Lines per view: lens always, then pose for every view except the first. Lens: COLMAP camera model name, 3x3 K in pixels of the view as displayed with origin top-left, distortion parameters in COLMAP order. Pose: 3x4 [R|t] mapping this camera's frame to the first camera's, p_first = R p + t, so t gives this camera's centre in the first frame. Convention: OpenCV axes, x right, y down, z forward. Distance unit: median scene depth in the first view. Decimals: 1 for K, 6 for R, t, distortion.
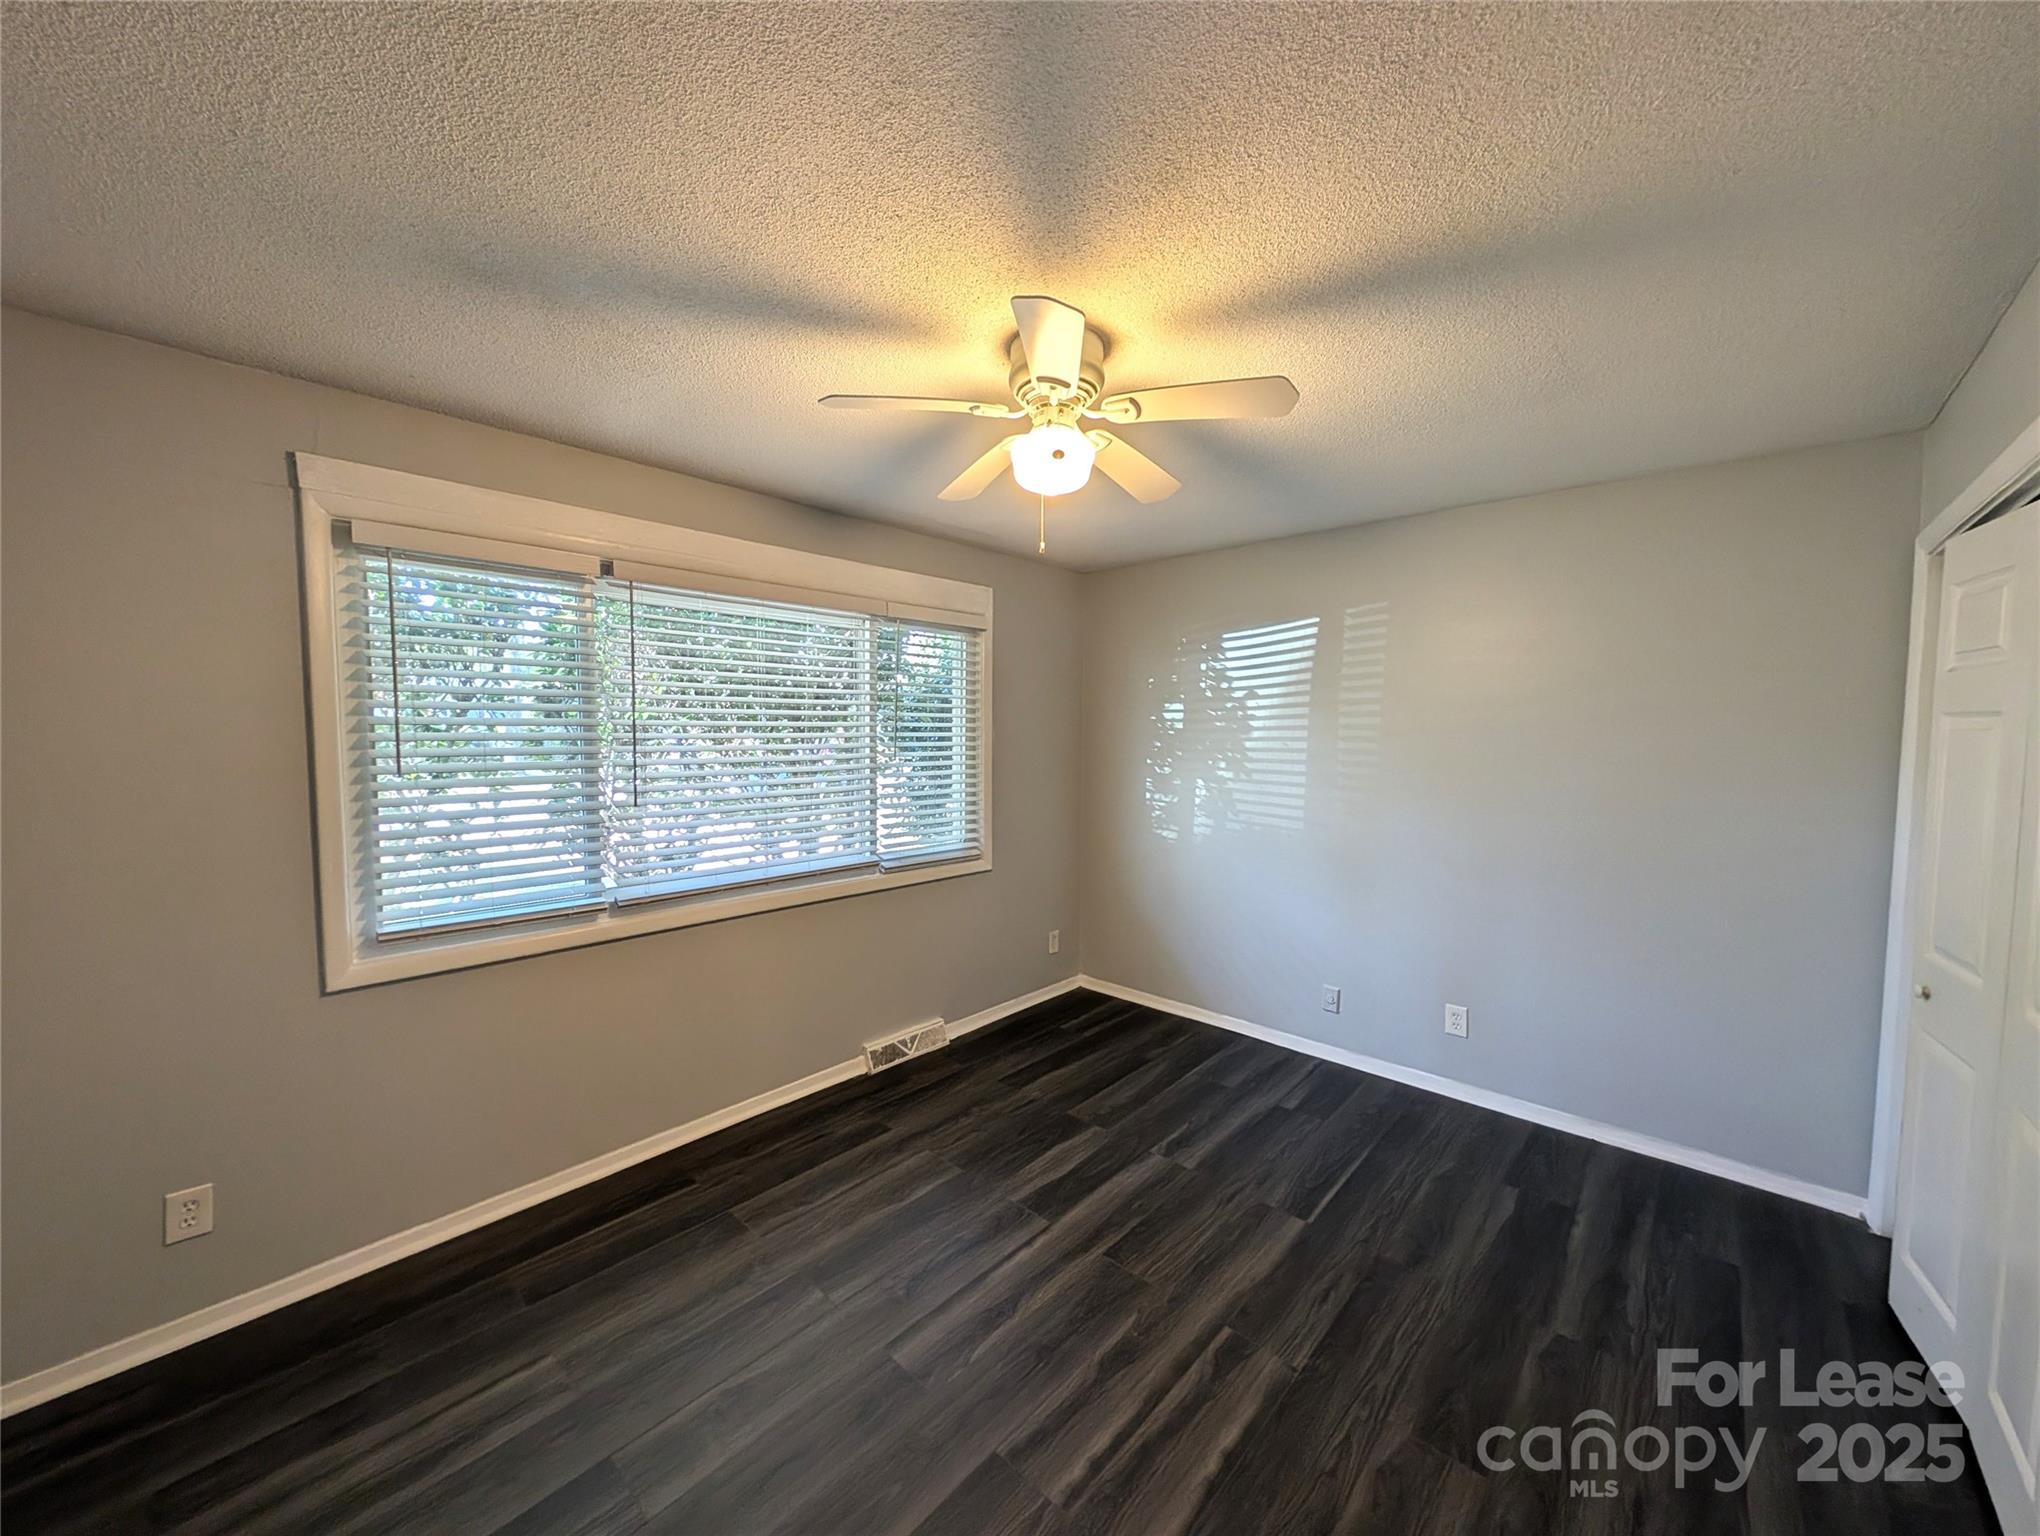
lens RADIAL K [[774.7, 0, 1018.1], [0, 774.7, 758.8], [0, 0, 1]] dist [0.000331, -0.000001]
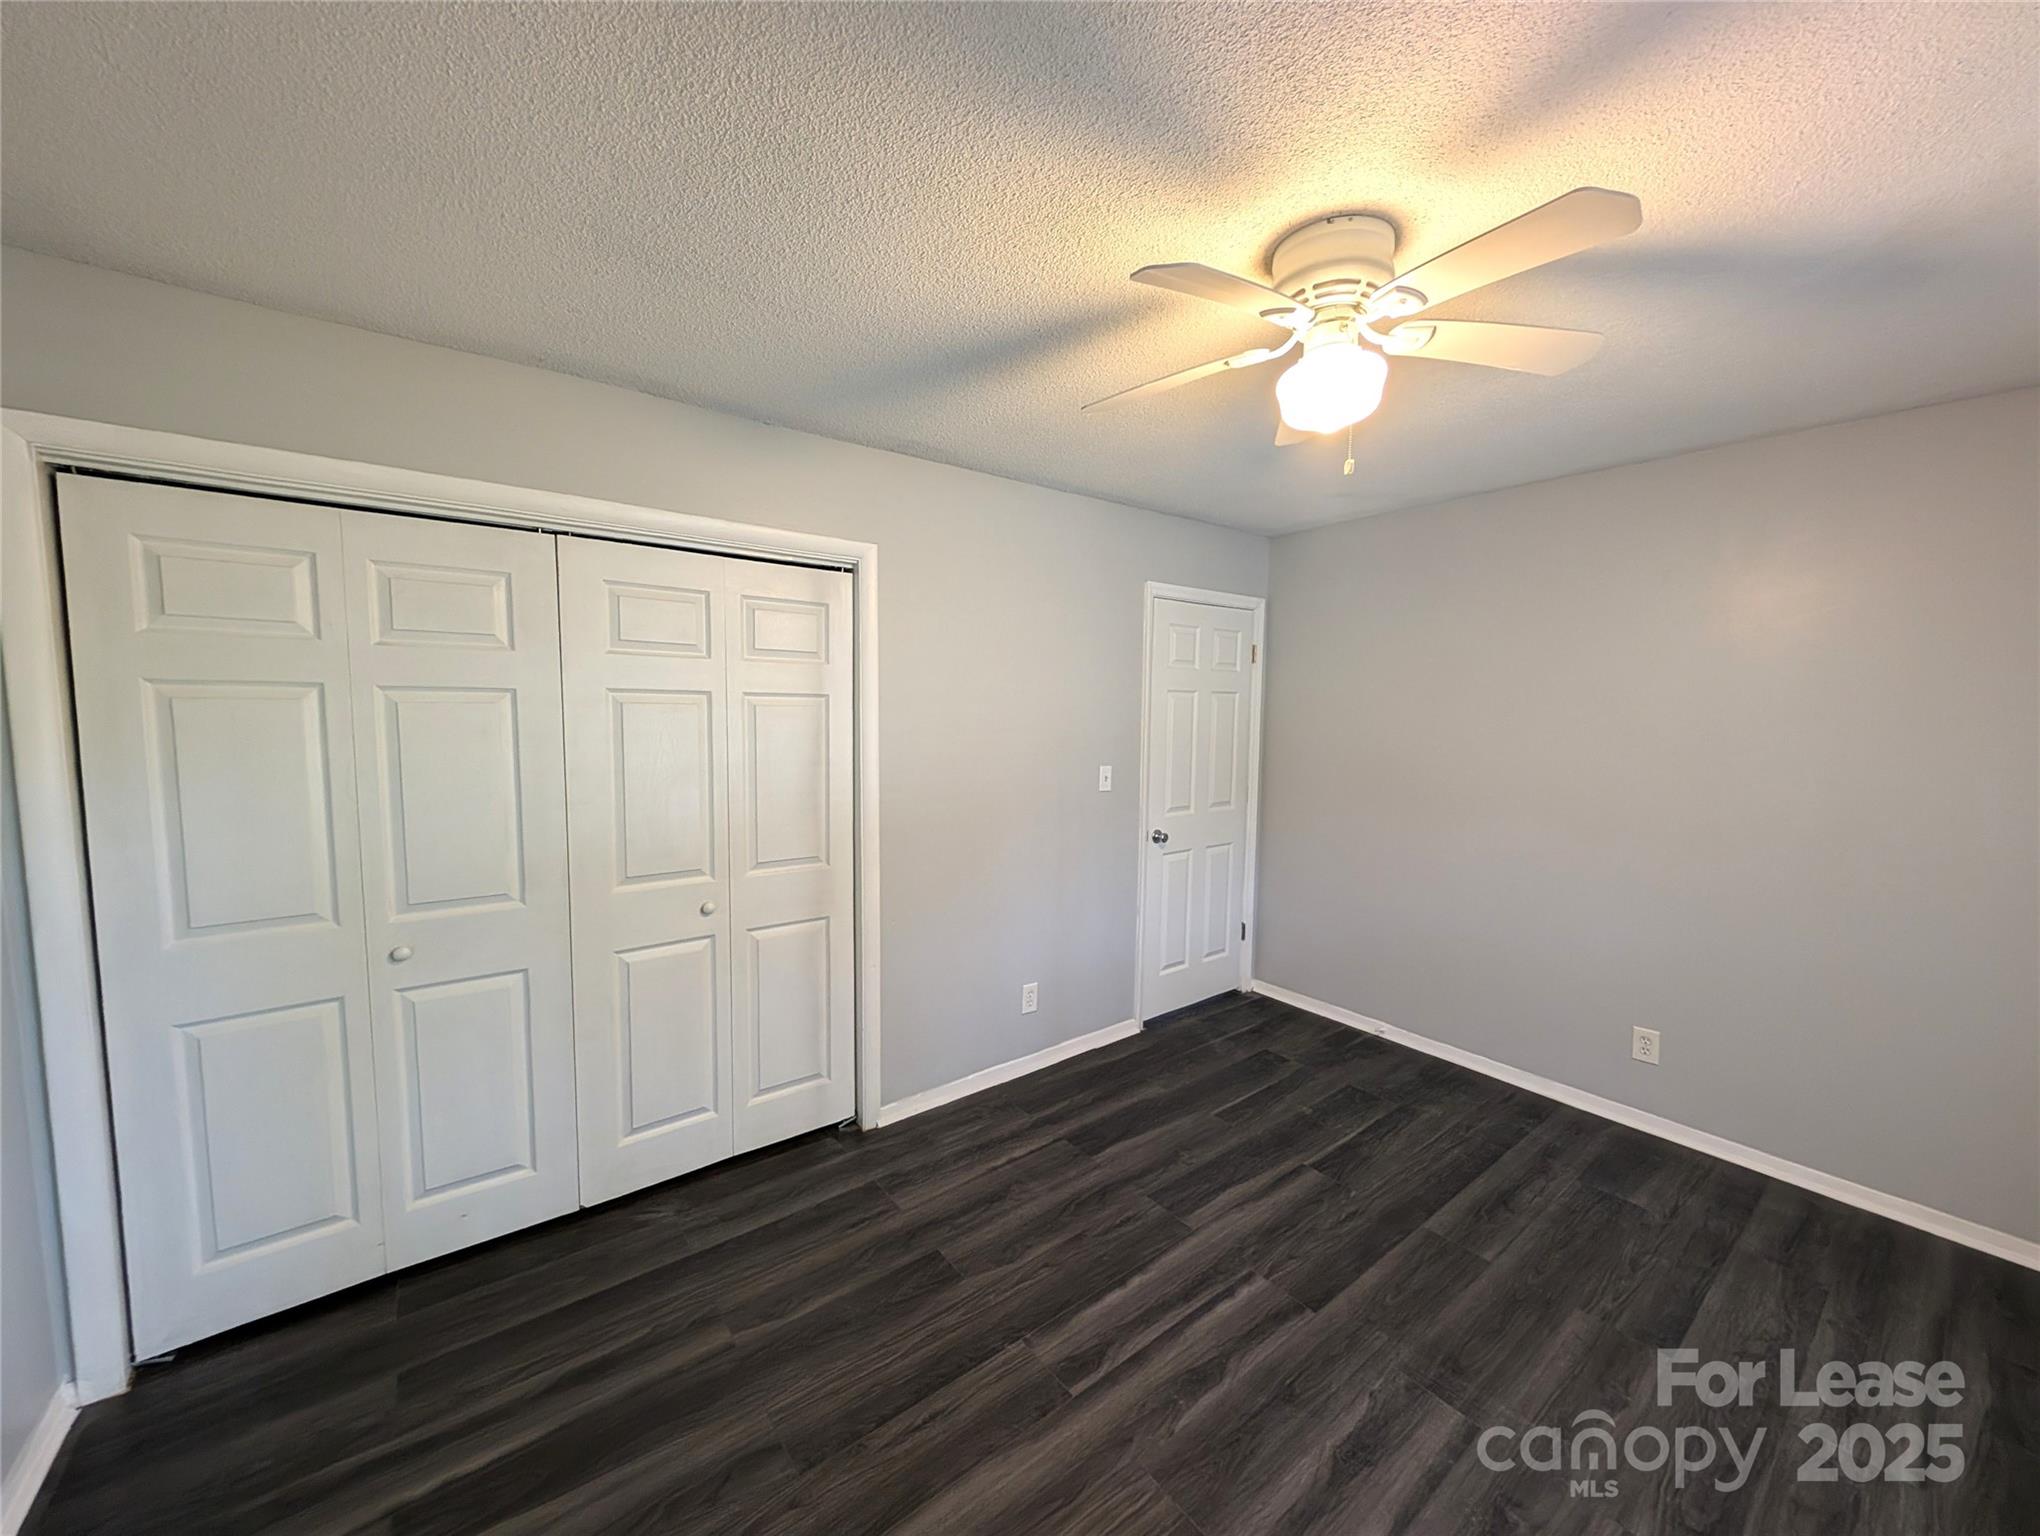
lens RADIAL K [[774.7, 0, 1027.6], [0, 774.7, 772.5], [0, 0, 1]] dist [0.000331, -0.000001]
pose [[-0.986133, -0.034298, 0.162374, 0.222510], [-0.011385, 0.990087, 0.139990, -0.090758], [-0.165566, 0.136200, -0.976748, 1.944989]]
